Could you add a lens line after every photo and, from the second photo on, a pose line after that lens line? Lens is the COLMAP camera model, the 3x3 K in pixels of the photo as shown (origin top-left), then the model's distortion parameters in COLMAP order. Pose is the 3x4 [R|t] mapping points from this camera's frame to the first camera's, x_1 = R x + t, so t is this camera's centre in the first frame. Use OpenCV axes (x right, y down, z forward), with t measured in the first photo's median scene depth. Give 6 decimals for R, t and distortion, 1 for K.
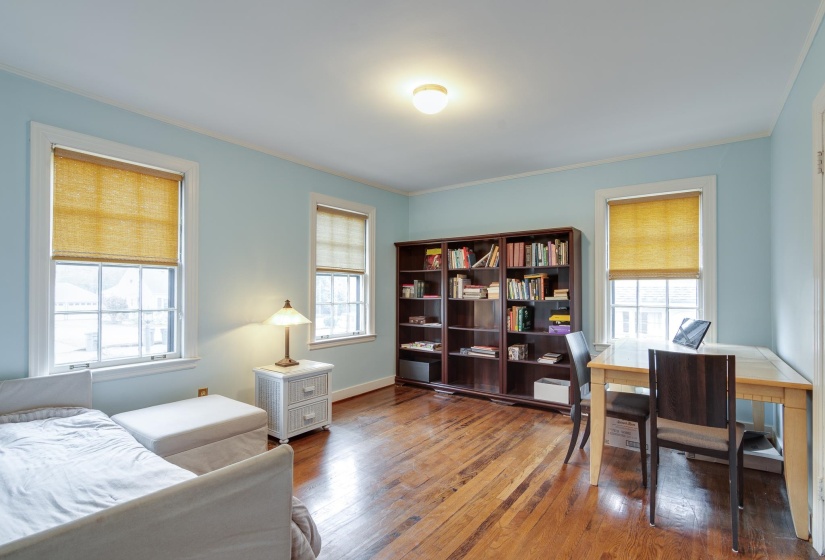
lens RADIAL K [[403.1, 0, 421.7], [0, 403.1, 285.3], [0, 0, 1]] dist [0.000441, 0.000751]
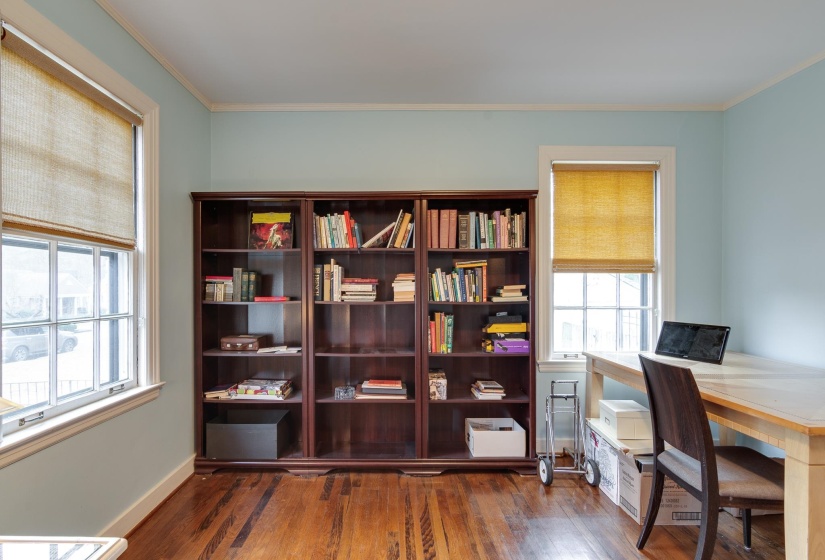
lens RADIAL K [[422.5, 0, 410.4], [0, 422.5, 290.2], [0, 0, 1]] dist [0.003227, 0.000525]
pose [[0.816542, -0.004541, 0.577268, -0.171972], [-0.003958, 0.999902, 0.013465, 0.008605], [-0.577272, -0.013280, 0.816444, 0.478715]]
